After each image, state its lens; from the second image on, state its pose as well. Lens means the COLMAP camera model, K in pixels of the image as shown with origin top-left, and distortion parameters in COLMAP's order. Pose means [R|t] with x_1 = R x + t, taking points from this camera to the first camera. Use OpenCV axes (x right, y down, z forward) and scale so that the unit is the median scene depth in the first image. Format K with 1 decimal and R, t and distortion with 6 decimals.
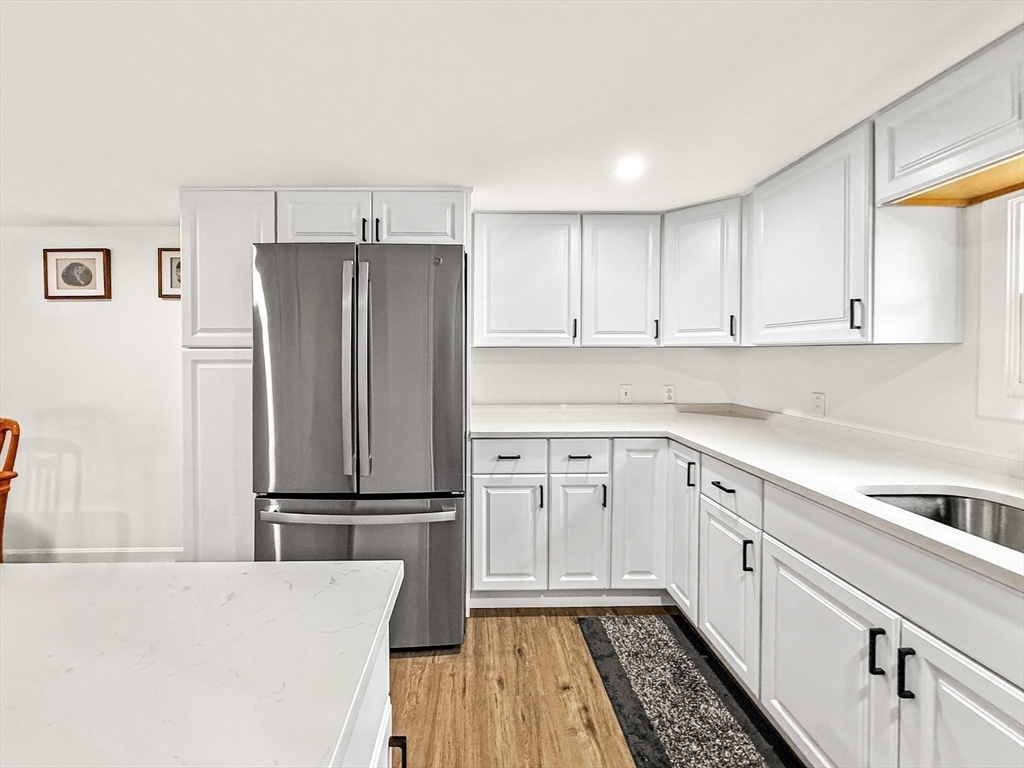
lens RADIAL K [[434.6, 0, 511.6], [0, 434.6, 352.3], [0, 0, 1]] dist [-0.001059, -0.000168]
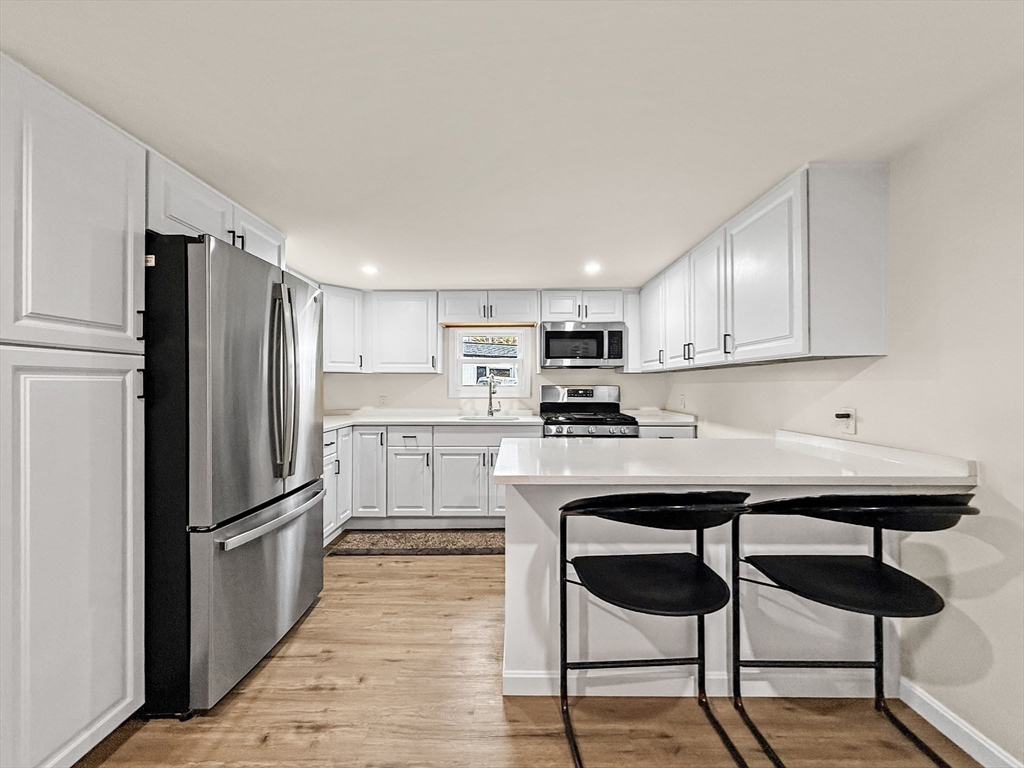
lens RADIAL K [[421.0, 0, 512.0], [0, 421.0, 384.0], [0, 0, 1]] dist [-0.000734, -0.000235]
pose [[0.013833, 0.006663, 0.999882, -1.509366], [0.010946, 0.999917, -0.006814, 0.060822], [-0.999844, 0.011039, 0.013759, 0.422956]]
